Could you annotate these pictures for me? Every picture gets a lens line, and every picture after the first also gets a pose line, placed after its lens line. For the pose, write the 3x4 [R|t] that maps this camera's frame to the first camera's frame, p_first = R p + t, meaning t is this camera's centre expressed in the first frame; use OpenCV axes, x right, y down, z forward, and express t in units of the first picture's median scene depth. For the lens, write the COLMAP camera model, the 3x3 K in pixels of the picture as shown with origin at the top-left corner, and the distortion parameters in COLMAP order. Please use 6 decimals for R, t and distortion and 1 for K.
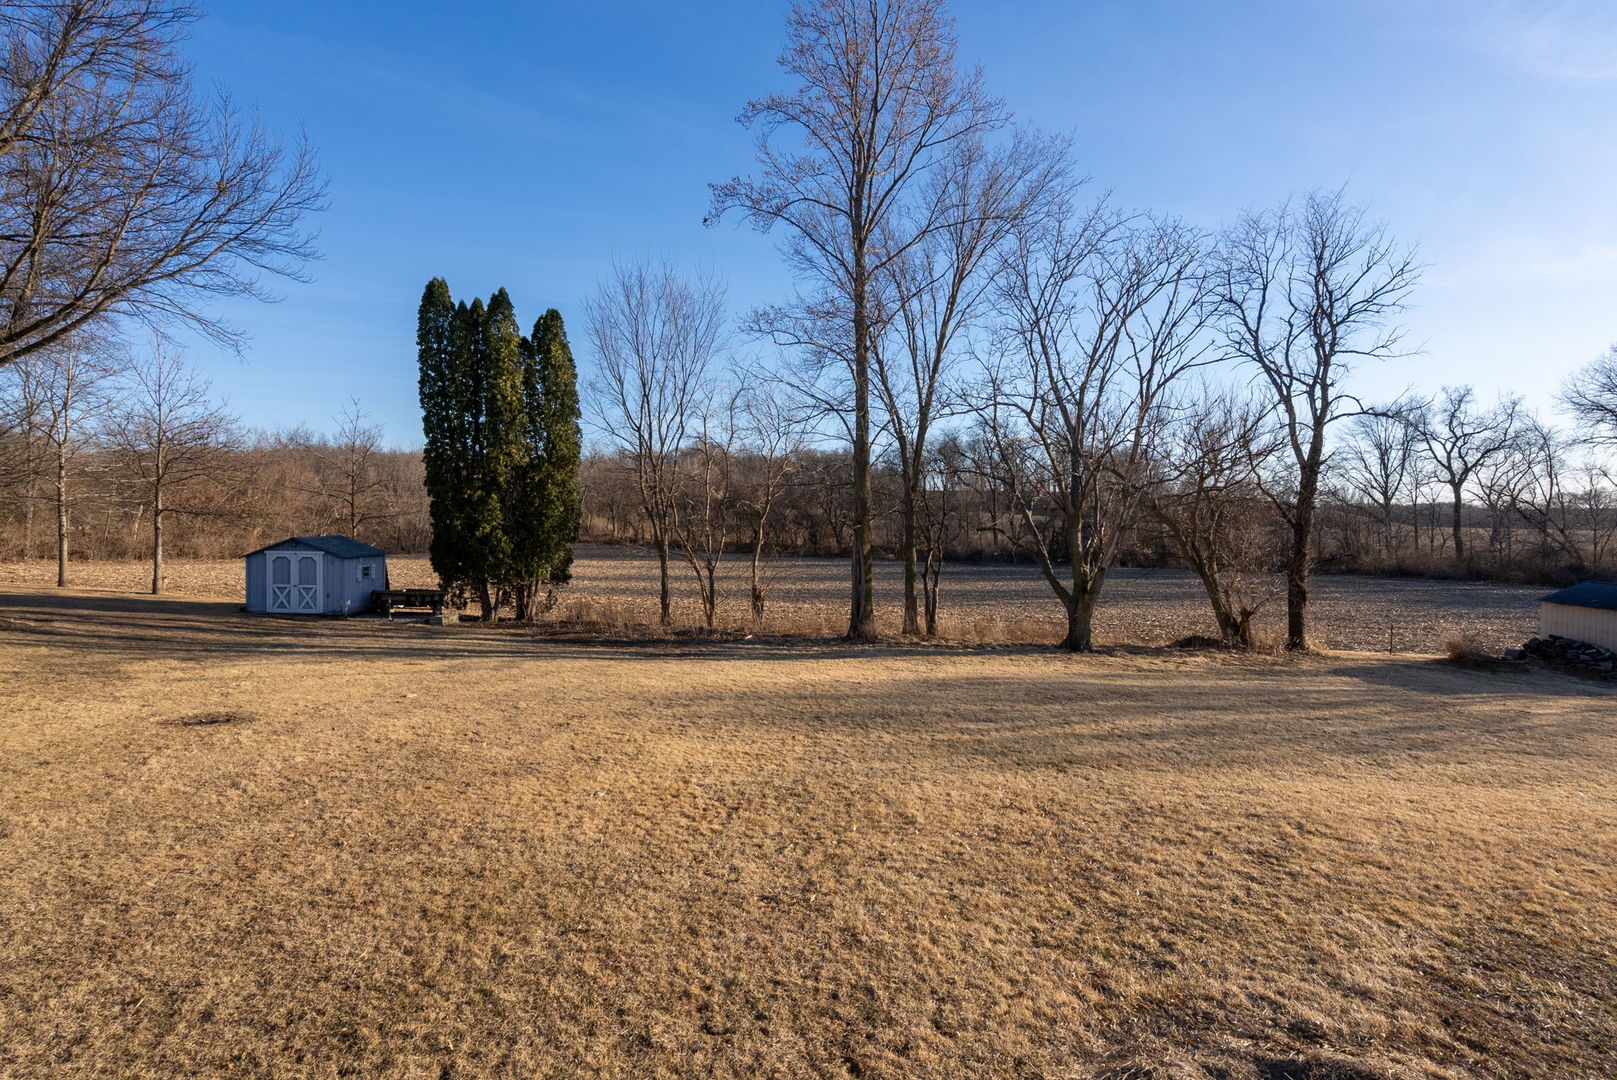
lens RADIAL K [[774.3, 0, 835.1], [0, 774.3, 534.4], [0, 0, 1]] dist [0.000063, 0.001039]
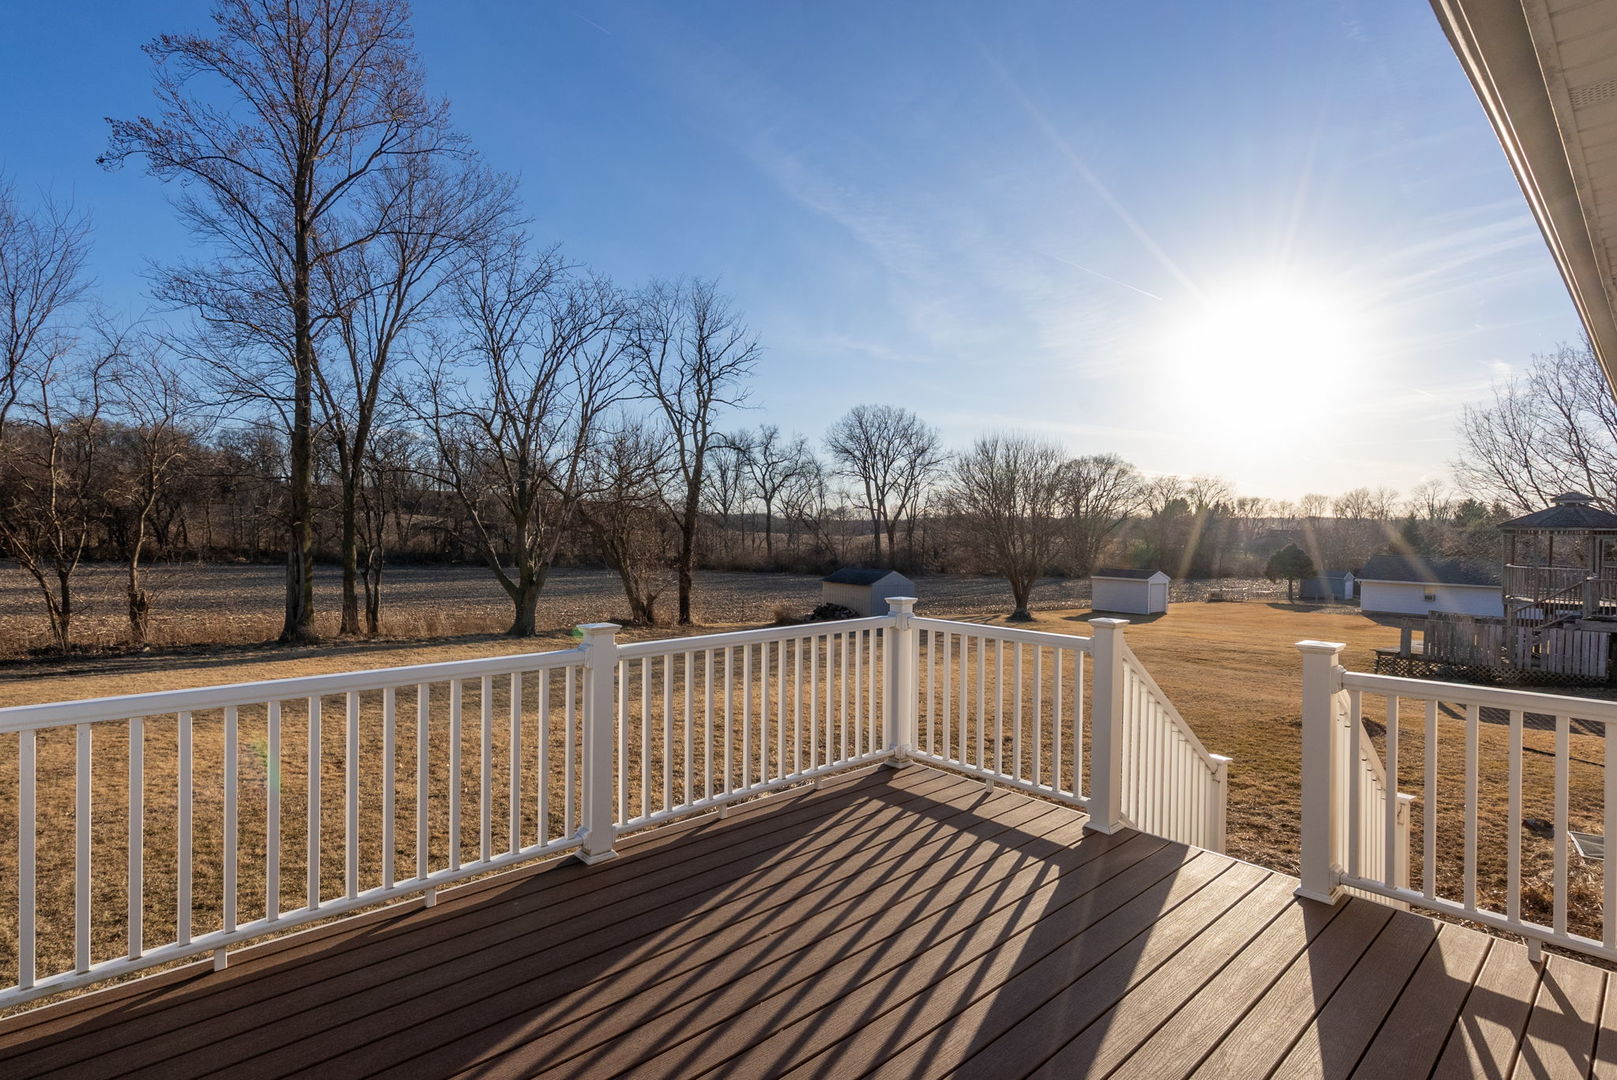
lens RADIAL K [[774.3, 0, 812.0], [0, 774.3, 535.2], [0, 0, 1]] dist [0.000063, 0.001039]
pose [[0.740383, 0.004698, 0.672169, -0.119503], [-0.002313, 0.999987, -0.004442, 0.004743], [-0.672181, 0.001734, 0.740385, -0.104809]]
